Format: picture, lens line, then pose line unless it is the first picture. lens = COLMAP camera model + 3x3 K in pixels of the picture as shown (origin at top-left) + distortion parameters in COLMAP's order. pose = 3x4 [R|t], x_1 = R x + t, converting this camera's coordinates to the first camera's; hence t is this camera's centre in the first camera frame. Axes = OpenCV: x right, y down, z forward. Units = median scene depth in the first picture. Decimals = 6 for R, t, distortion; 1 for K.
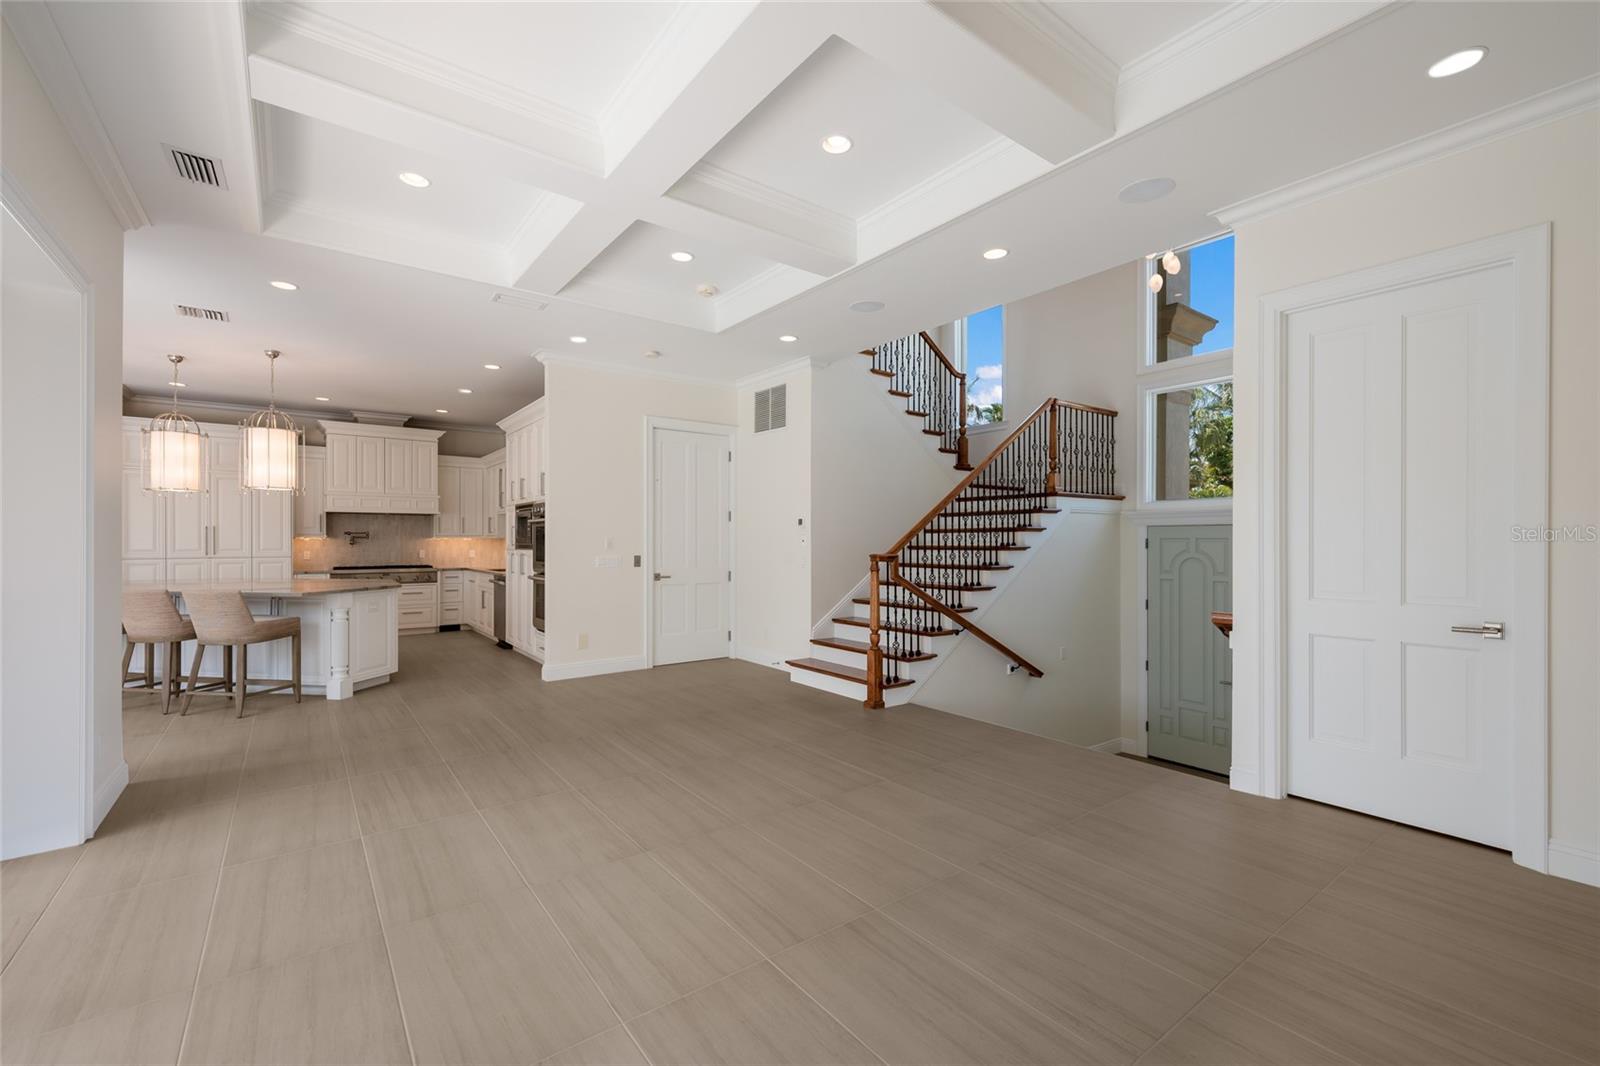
lens RADIAL K [[672.5, 0, 800.2], [0, 672.5, 540.9], [0, 0, 1]] dist [-0.001433, -0.000178]
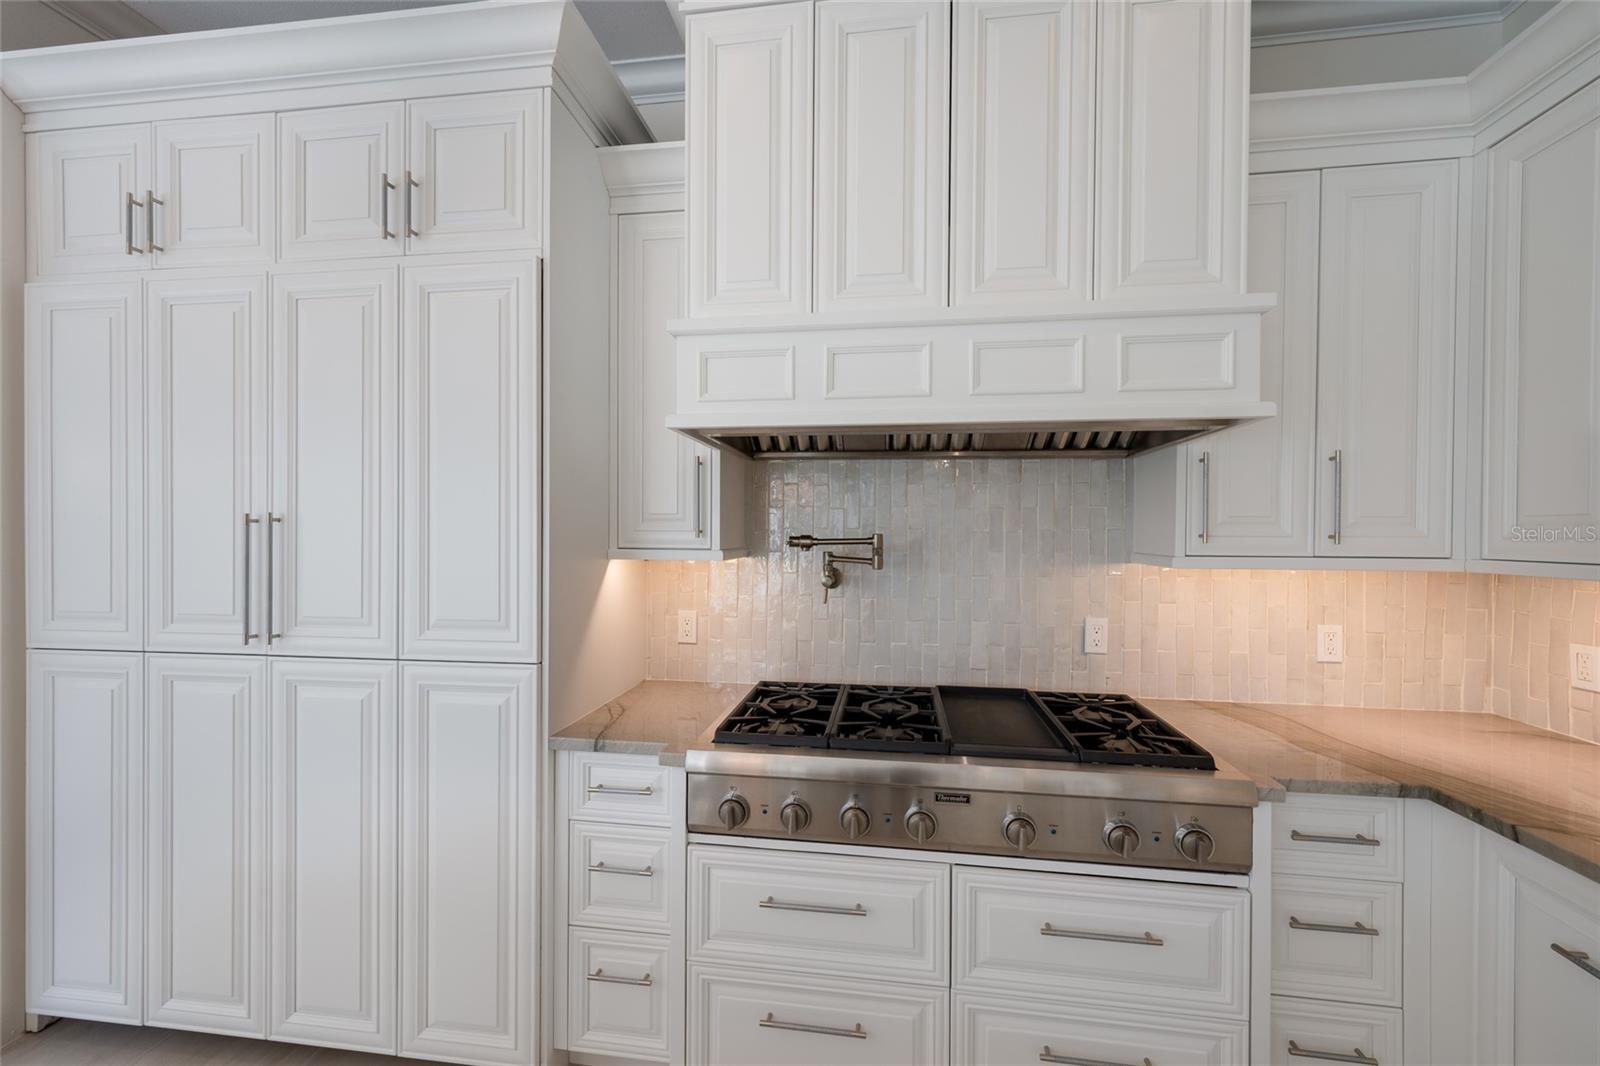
lens RADIAL K [[627.6, 0, 805.6], [0, 627.6, 528.1], [0, 0, 1]] dist [-0.000093, 0.000418]
pose [[0.713992, 0.001781, -0.700152, -0.506248], [-0.007160, 0.999963, -0.004758, -0.013788], [0.700117, 0.008410, 0.713978, 0.818728]]
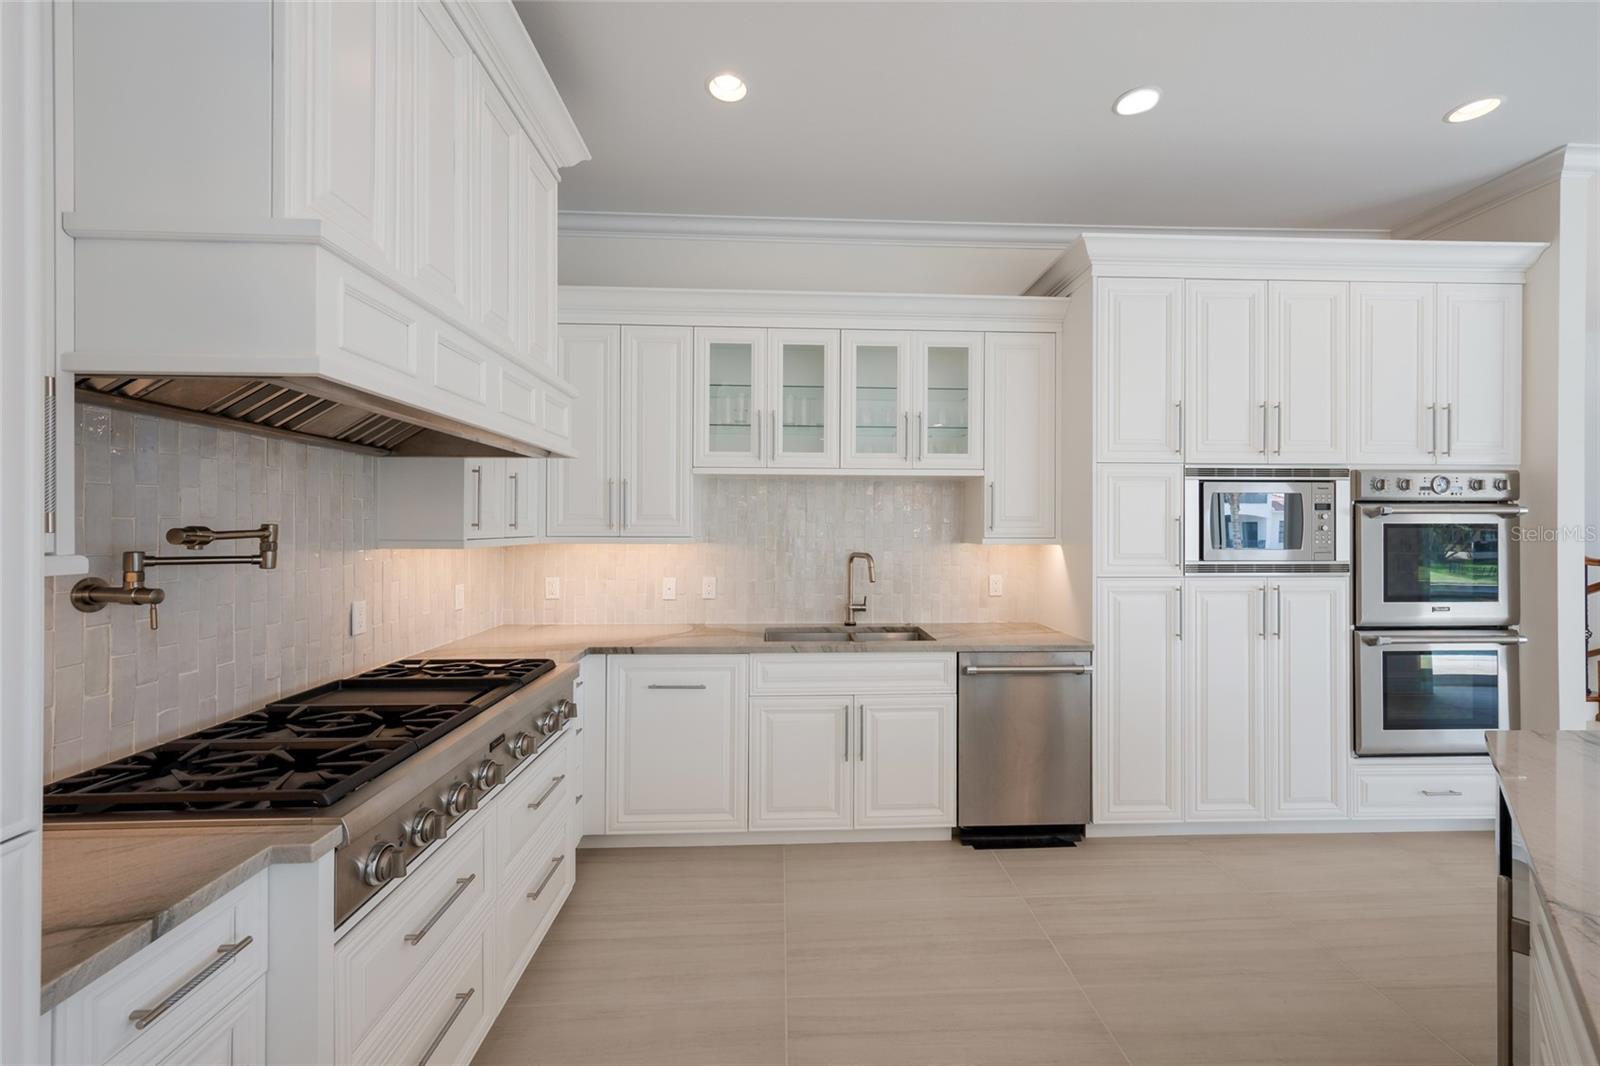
lens RADIAL K [[627.6, 0, 805.6], [0, 627.6, 528.1], [0, 0, 1]] dist [-0.000093, 0.000418]
pose [[0.565601, 0.001857, 0.824677, -0.684656], [-0.004346, 0.999990, 0.000729, -0.012687], [-0.824667, -0.003996, 0.565604, 0.774824]]
